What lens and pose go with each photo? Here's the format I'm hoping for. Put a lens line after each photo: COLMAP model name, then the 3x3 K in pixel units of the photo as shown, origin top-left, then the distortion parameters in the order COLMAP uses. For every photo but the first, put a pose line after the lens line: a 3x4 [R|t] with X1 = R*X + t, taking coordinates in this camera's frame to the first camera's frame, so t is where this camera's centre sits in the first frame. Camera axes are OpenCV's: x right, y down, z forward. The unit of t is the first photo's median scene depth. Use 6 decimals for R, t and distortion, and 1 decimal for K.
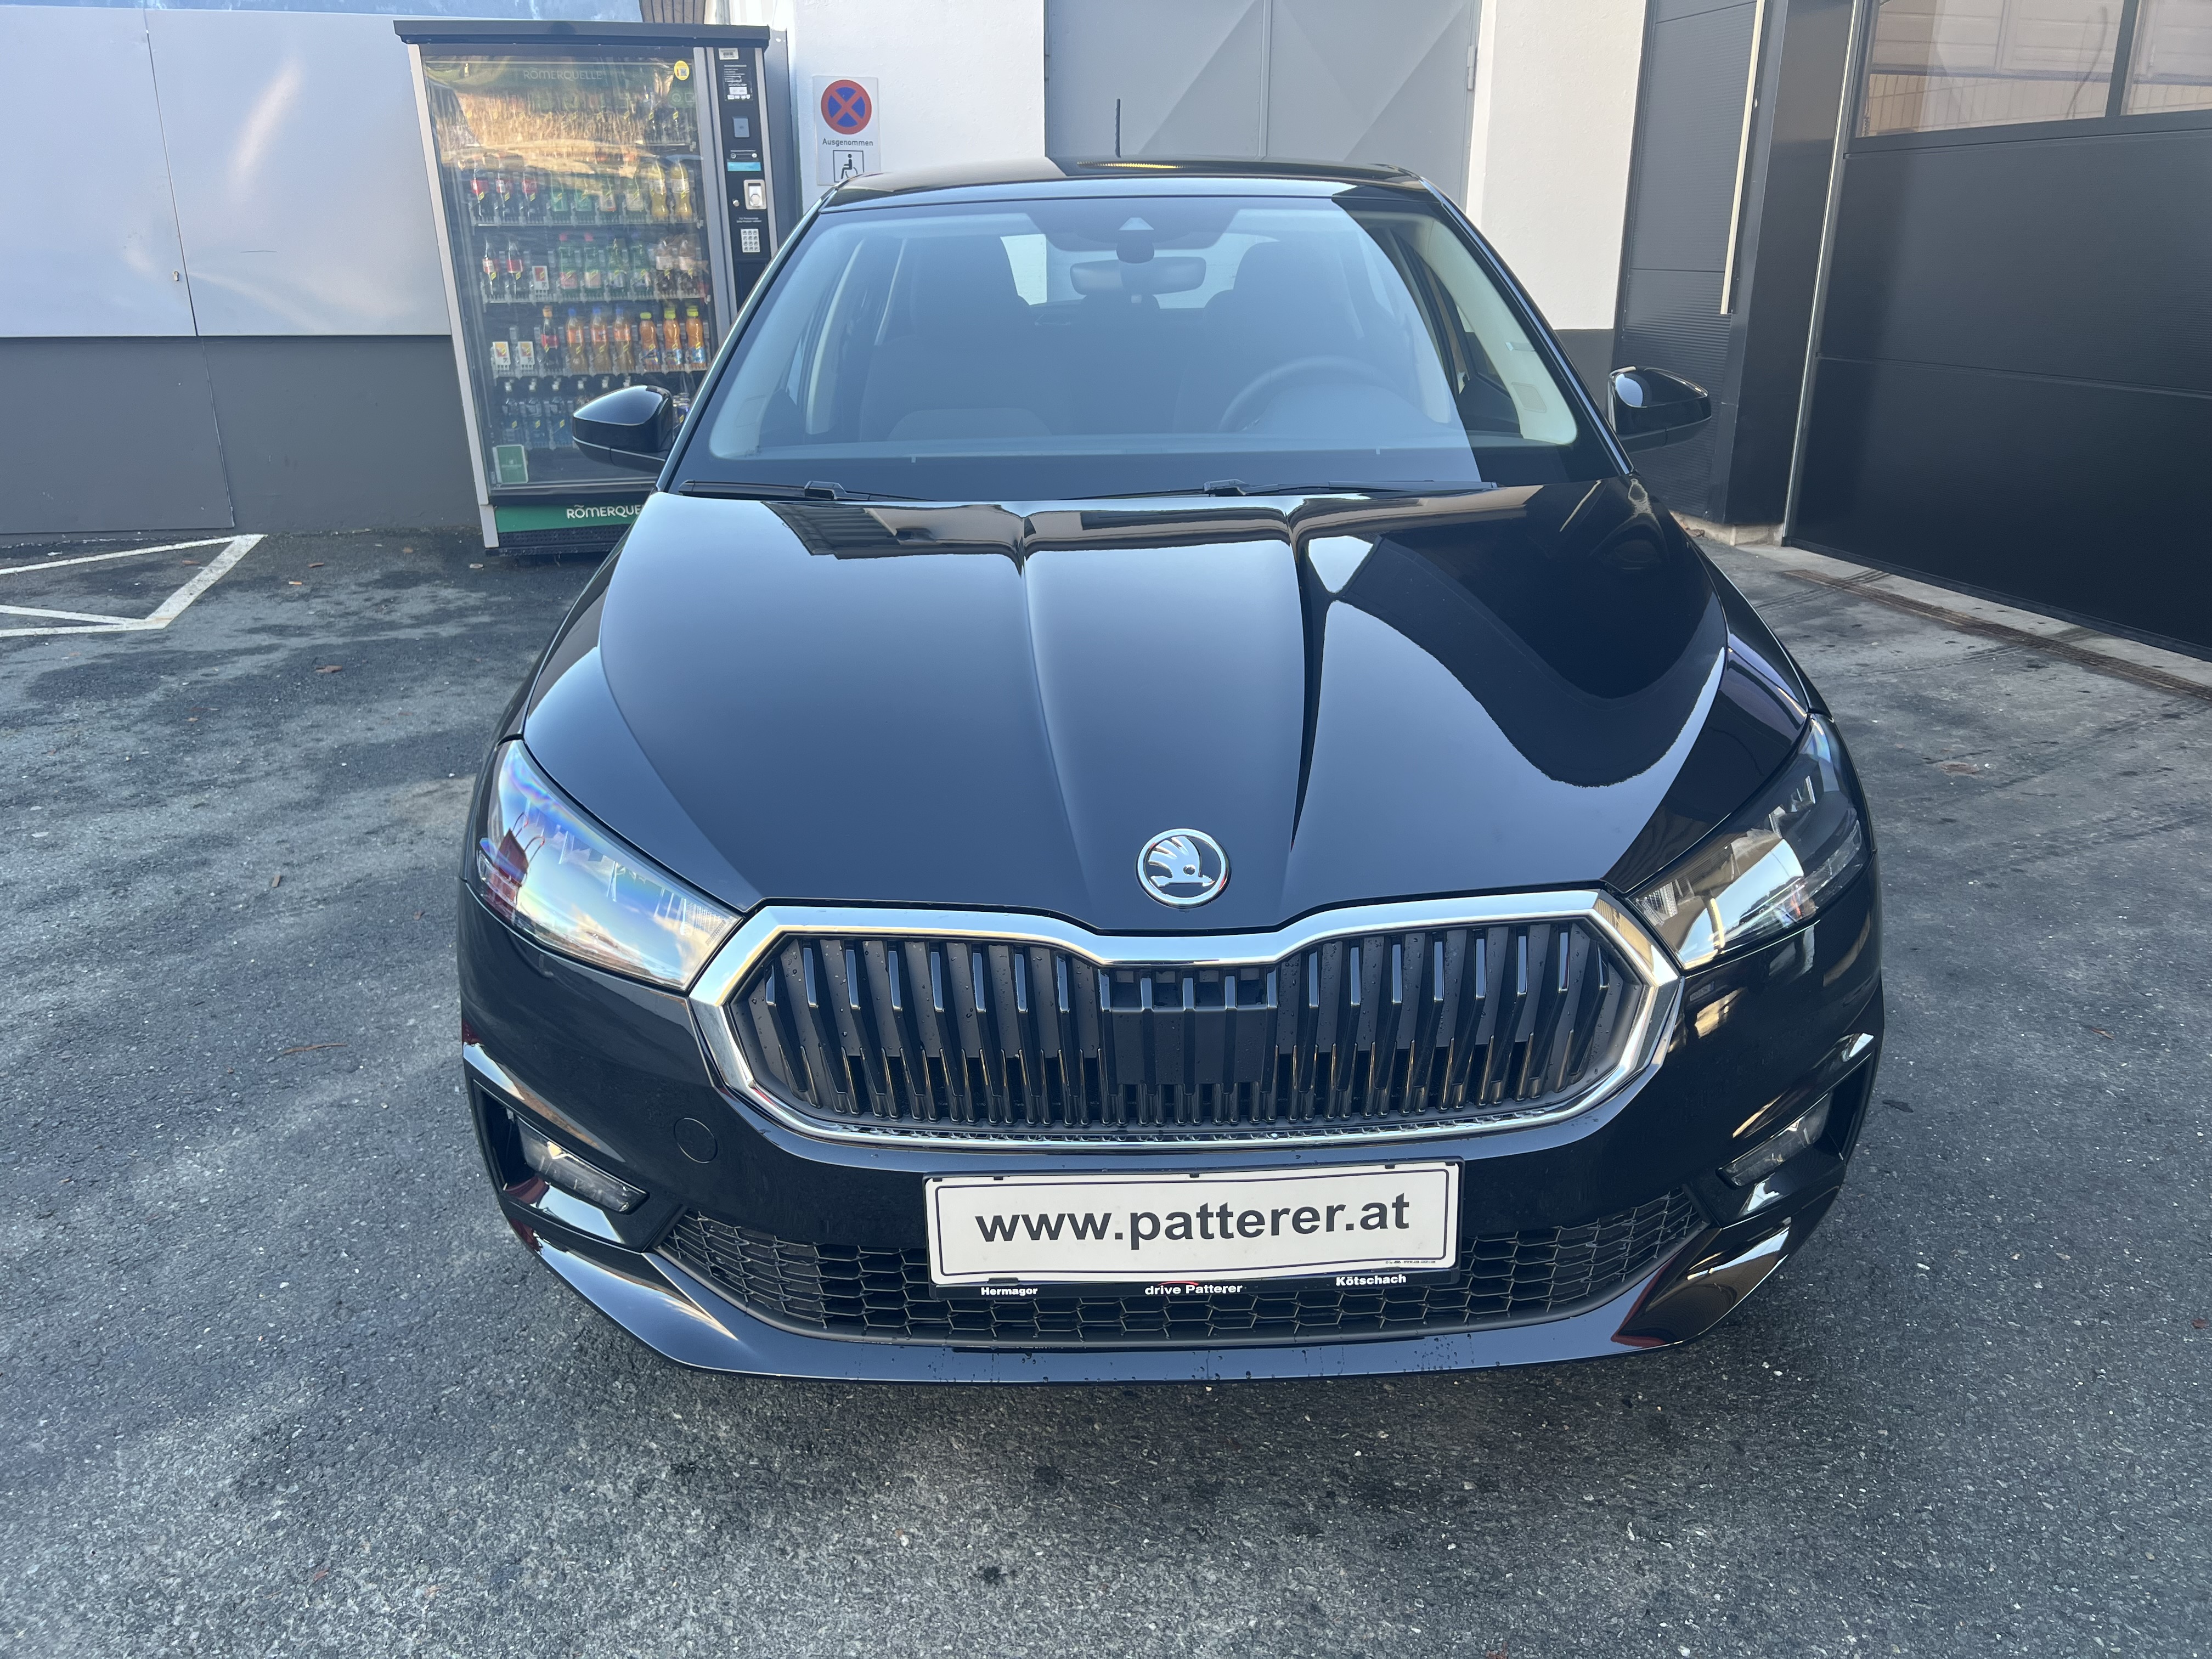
lens RADIAL K [[1649.6, 0, 1110.7], [0, 1649.6, 821.9], [0, 0, 1]] dist [0.028428, -0.042773]
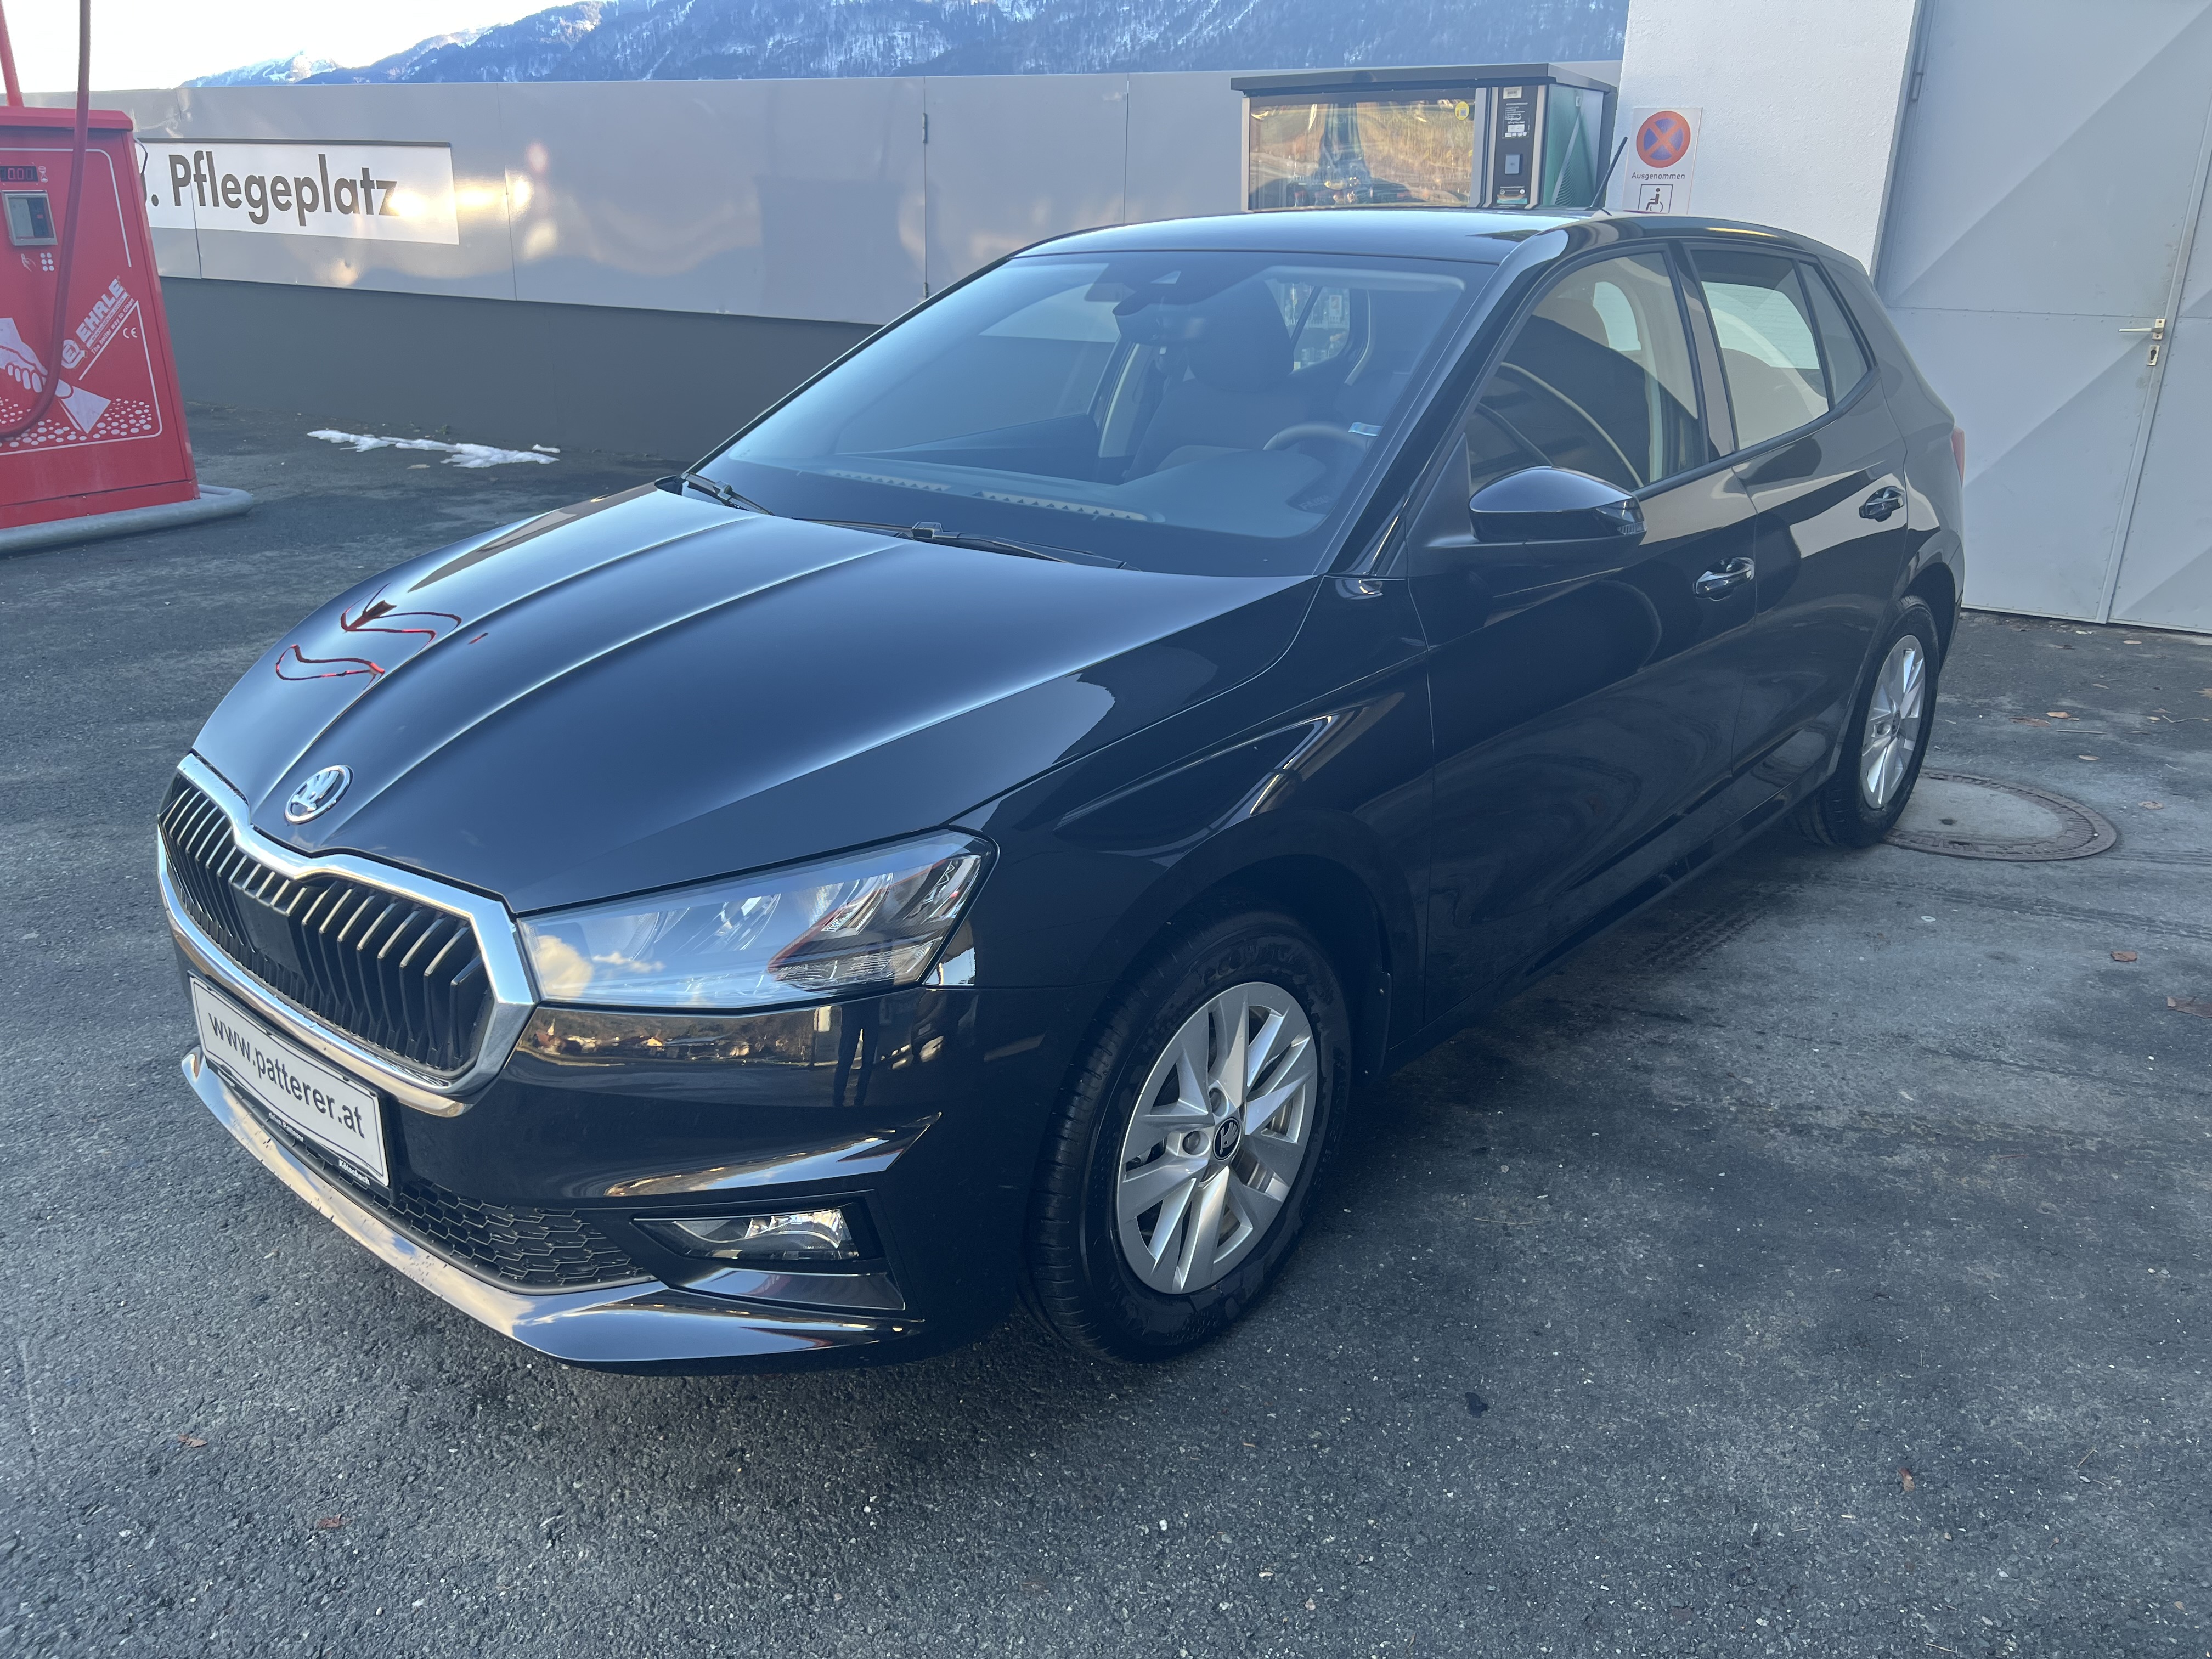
lens RADIAL K [[1649.6, 0, 1113.4], [0, 1649.6, 823.3], [0, 0, 1]] dist [0.028428, -0.042773]
pose [[0.739794, 0.239490, -0.628768, 0.337527], [-0.244939, 0.966245, 0.079842, -0.052460], [0.626665, 0.094943, 0.773483, 0.105154]]
